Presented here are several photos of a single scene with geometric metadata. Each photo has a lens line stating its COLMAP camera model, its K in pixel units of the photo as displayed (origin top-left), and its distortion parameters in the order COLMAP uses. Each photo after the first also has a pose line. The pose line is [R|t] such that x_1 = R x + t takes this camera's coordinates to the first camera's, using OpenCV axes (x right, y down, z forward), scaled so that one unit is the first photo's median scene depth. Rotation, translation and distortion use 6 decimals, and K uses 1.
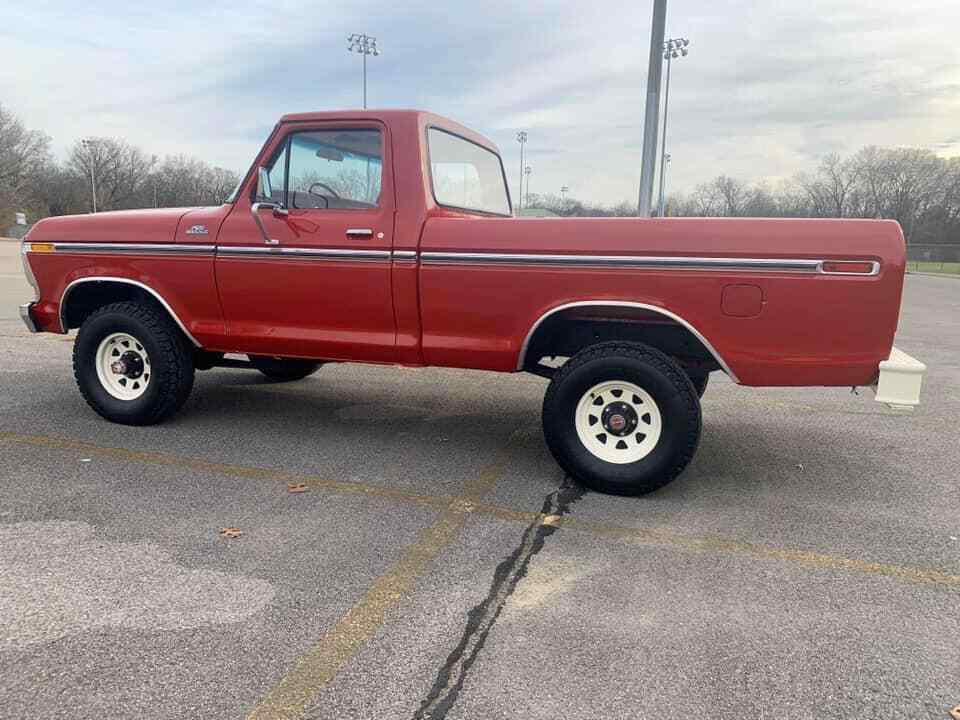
lens RADIAL K [[731.1, 0, 486.1], [0, 731.1, 352.2], [0, 0, 1]] dist [0.031029, -0.033822]
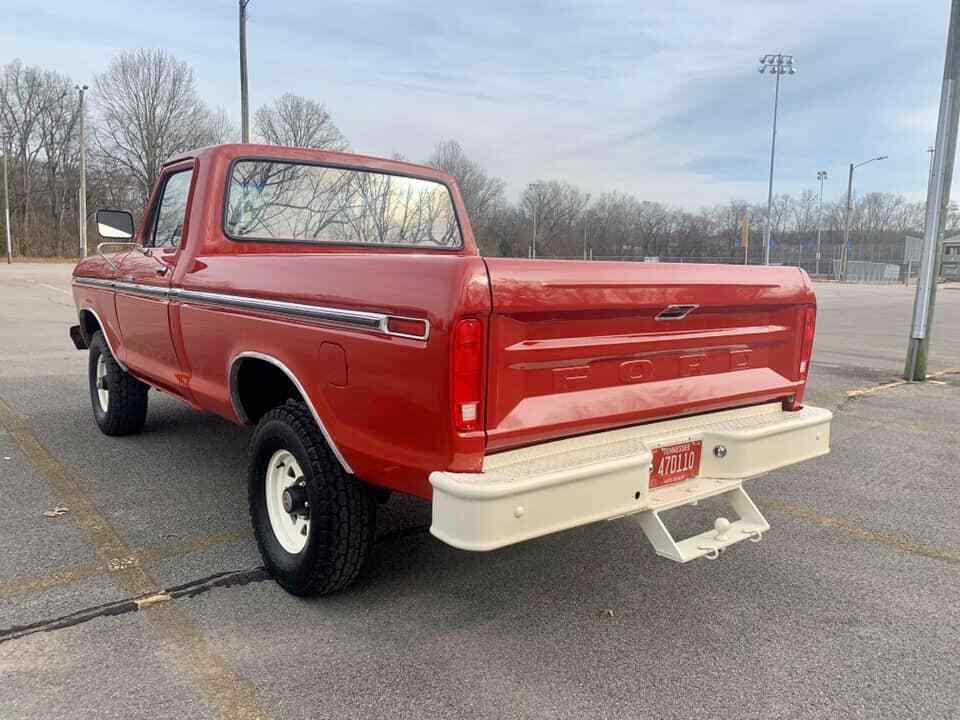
lens RADIAL K [[731.1, 0, 486.1], [0, 731.1, 352.2], [0, 0, 1]] dist [0.031029, -0.033822]
pose [[0.843929, 0.062110, -0.532847, 0.753901], [-0.083281, 0.996402, -0.015758, -0.071969], [0.529951, 0.057675, 0.846065, 0.391909]]
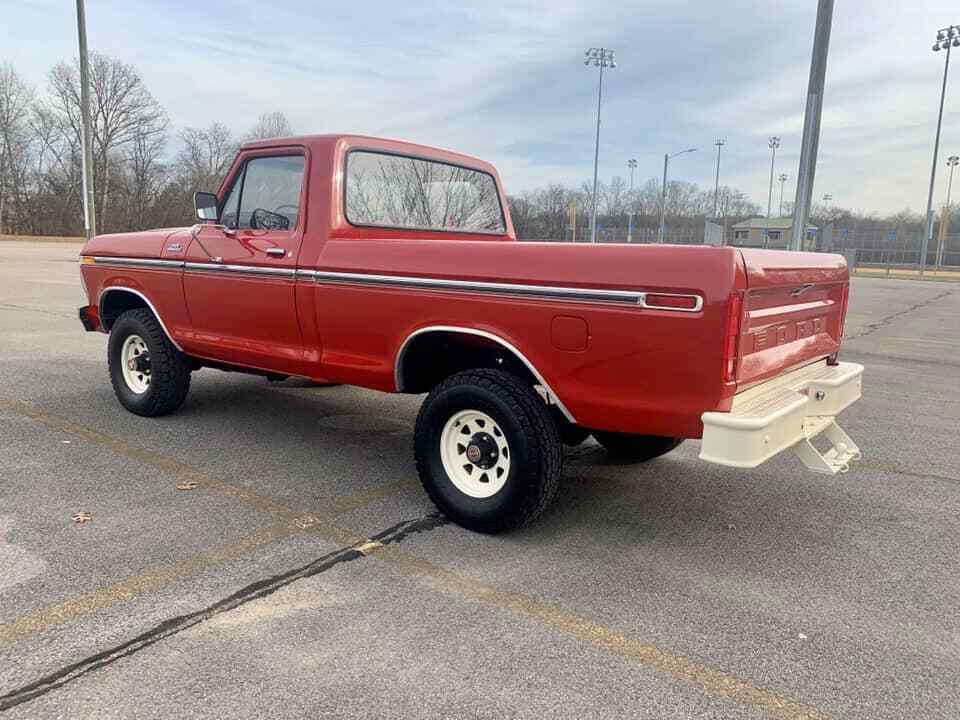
lens RADIAL K [[731.1, 0, 486.1], [0, 731.1, 352.2], [0, 0, 1]] dist [0.031029, -0.033822]
pose [[0.946427, 0.054944, -0.318211, 0.465179], [-0.059570, 0.998212, -0.004818, -0.031413], [0.317377, 0.023515, 0.948008, 0.093871]]
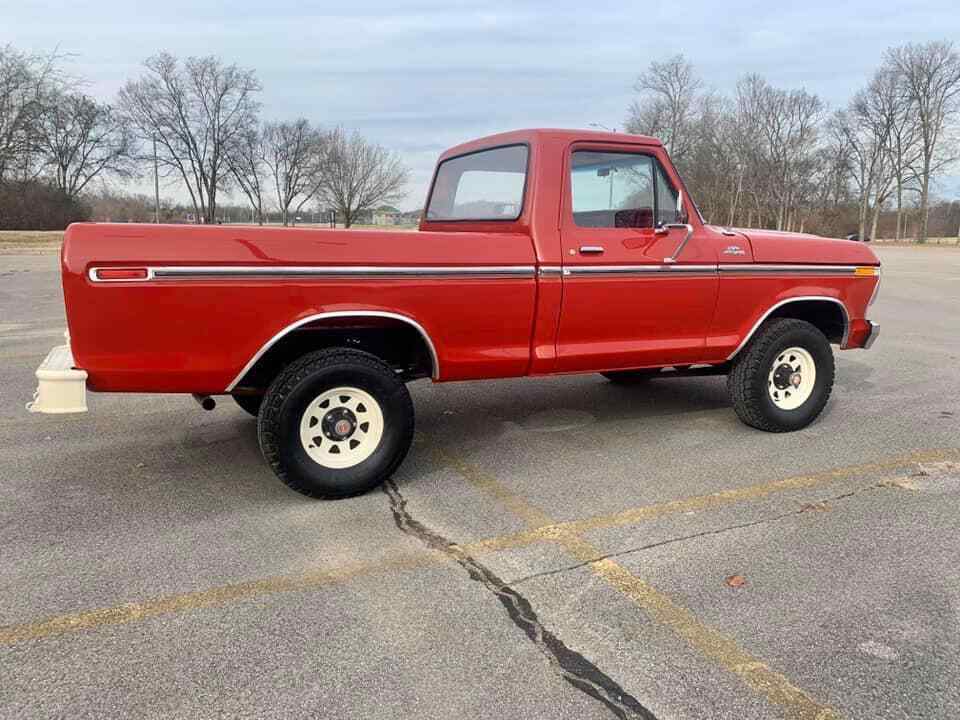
lens RADIAL K [[731.7, 0, 480.9], [0, 731.7, 350.9], [0, 0, 1]] dist [0.033647, -0.039257]
pose [[-0.727805, 0.075249, -0.681643, 0.843613], [-0.133901, 0.959238, 0.248863, -0.335467], [0.672585, 0.272396, -0.688062, 2.163998]]
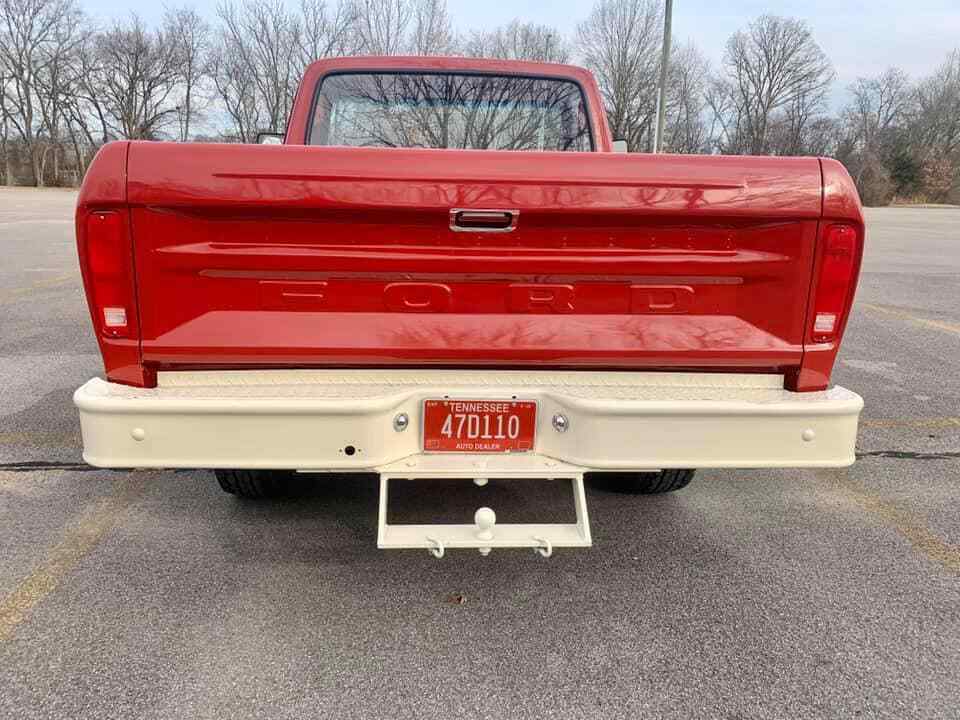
lens RADIAL K [[731.1, 0, 486.1], [0, 731.1, 352.2], [0, 0, 1]] dist [0.031029, -0.033822]
pose [[0.379209, 0.183593, -0.906915, 0.997020], [-0.144308, 0.979860, 0.138020, -0.114801], [0.913989, 0.078537, 0.398066, 0.867652]]
